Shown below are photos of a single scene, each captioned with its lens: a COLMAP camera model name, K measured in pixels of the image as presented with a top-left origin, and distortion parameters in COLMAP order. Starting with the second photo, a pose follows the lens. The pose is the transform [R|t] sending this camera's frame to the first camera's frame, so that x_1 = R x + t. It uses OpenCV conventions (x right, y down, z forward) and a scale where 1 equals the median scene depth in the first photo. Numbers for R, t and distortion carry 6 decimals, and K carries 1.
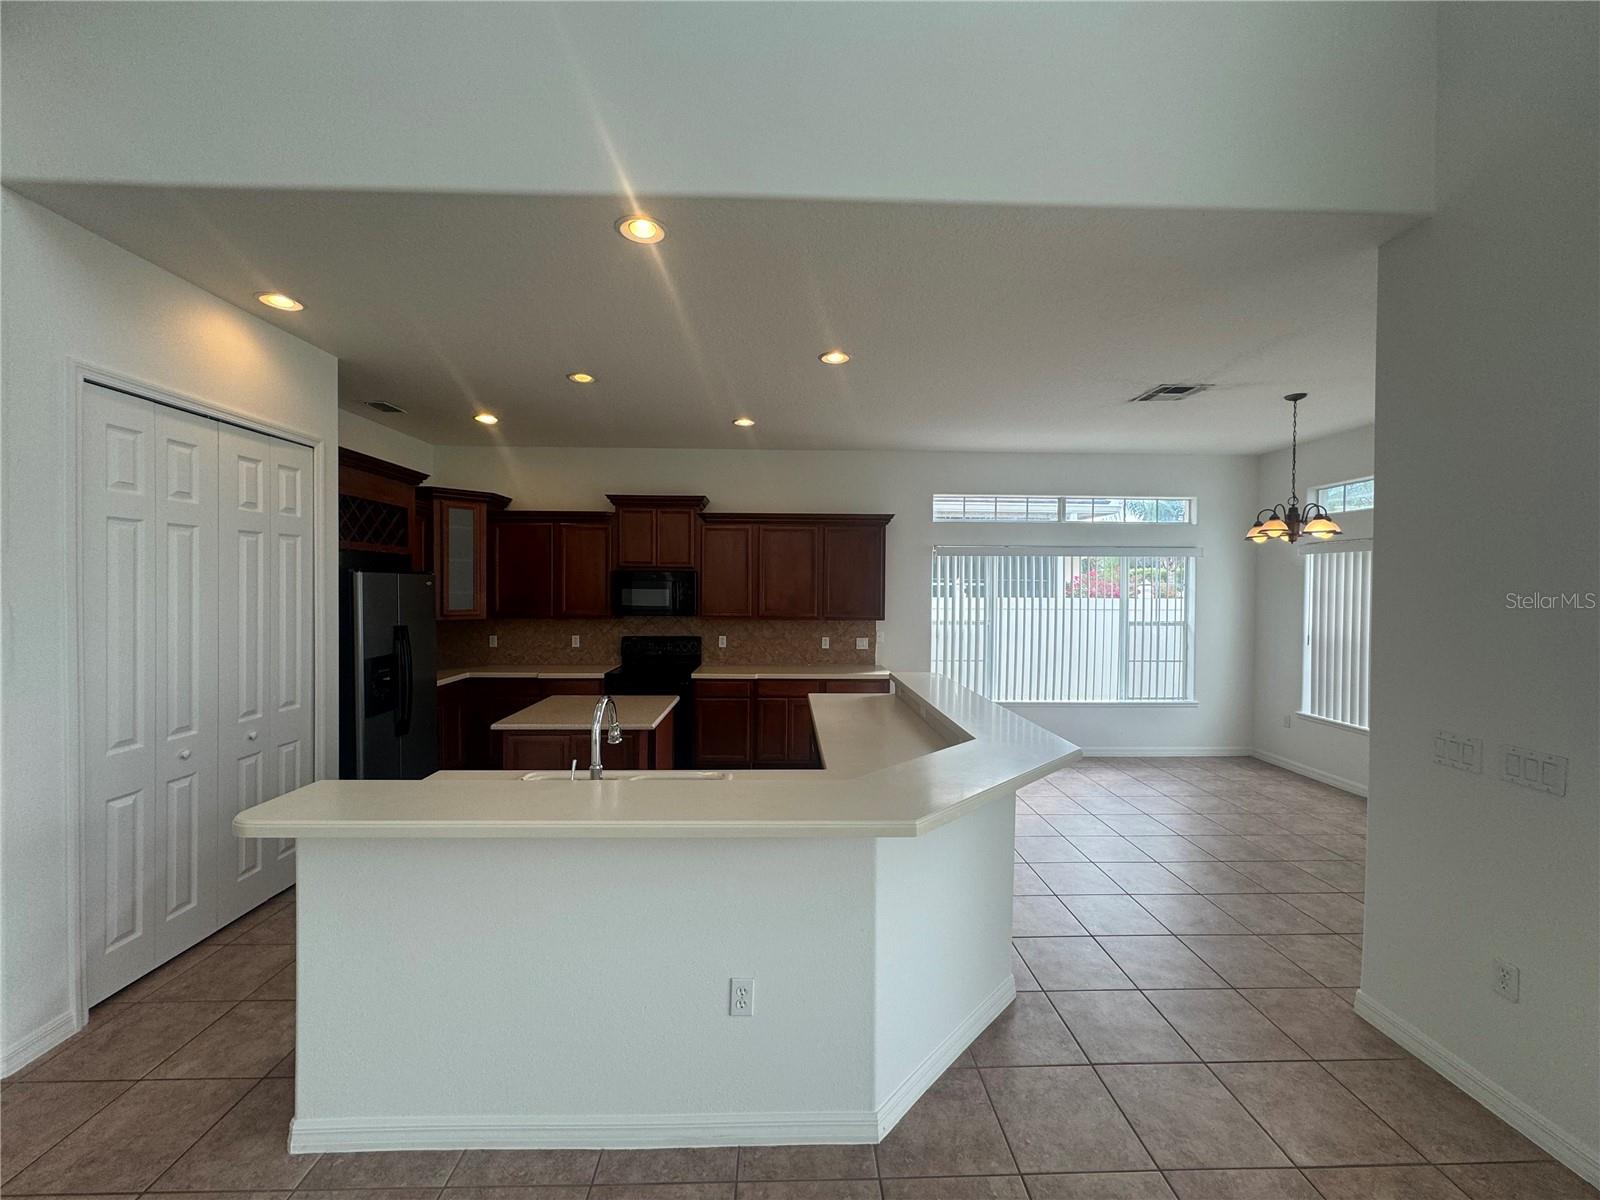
lens RADIAL K [[635.8, 0, 813.3], [0, 635.8, 595.4], [0, 0, 1]] dist [-0.000808, 0.000289]
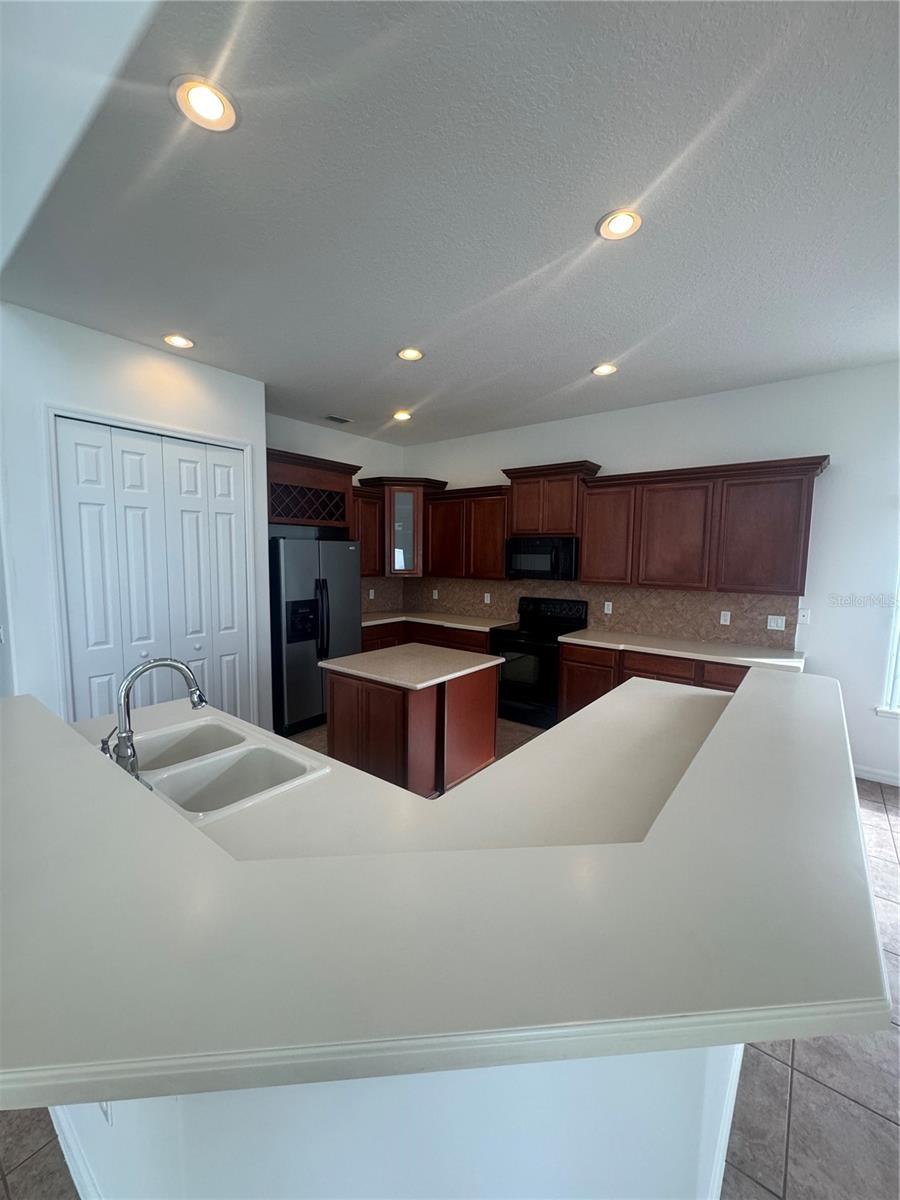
lens RADIAL K [[476.9, 0, 487.8], [0, 476.9, 597.0], [0, 0, 1]] dist [-0.000808, 0.000289]
pose [[0.765852, 0.061008, -0.640116, 0.208119], [-0.016679, 0.997039, 0.075071, 0.002950], [0.642801, -0.046817, 0.764601, 0.332370]]
